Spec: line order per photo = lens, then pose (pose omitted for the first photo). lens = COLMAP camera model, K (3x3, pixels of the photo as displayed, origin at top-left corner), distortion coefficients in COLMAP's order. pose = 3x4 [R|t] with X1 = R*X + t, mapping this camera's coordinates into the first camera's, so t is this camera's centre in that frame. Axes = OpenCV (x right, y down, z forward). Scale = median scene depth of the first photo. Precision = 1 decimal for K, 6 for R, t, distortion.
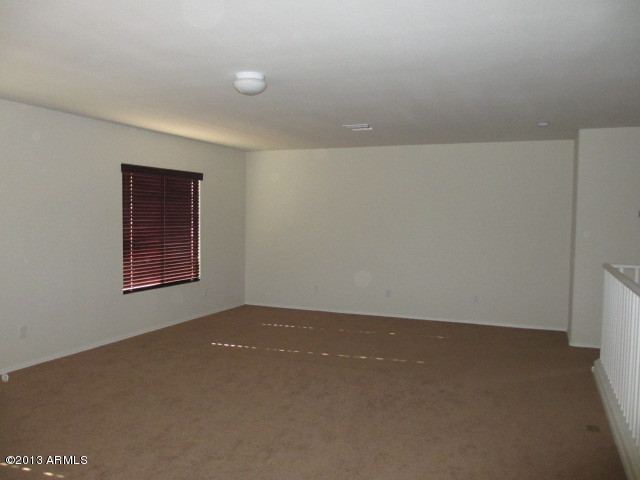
lens RADIAL K [[532.0, 0, 320.0], [0, 532.0, 240.0], [0, 0, 1]] dist [-0.072704, 0.038355]
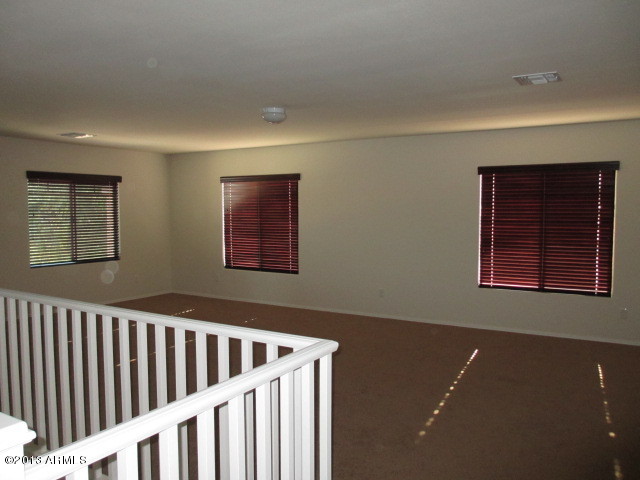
lens RADIAL K [[532.0, 0, 320.0], [0, 532.0, 240.0], [0, 0, 1]] dist [-0.072704, 0.038355]
pose [[-0.148751, 0.046644, -0.987774, 0.721151], [-0.042935, 0.997640, 0.053576, -0.037130], [0.987942, 0.050380, -0.146398, 0.804266]]
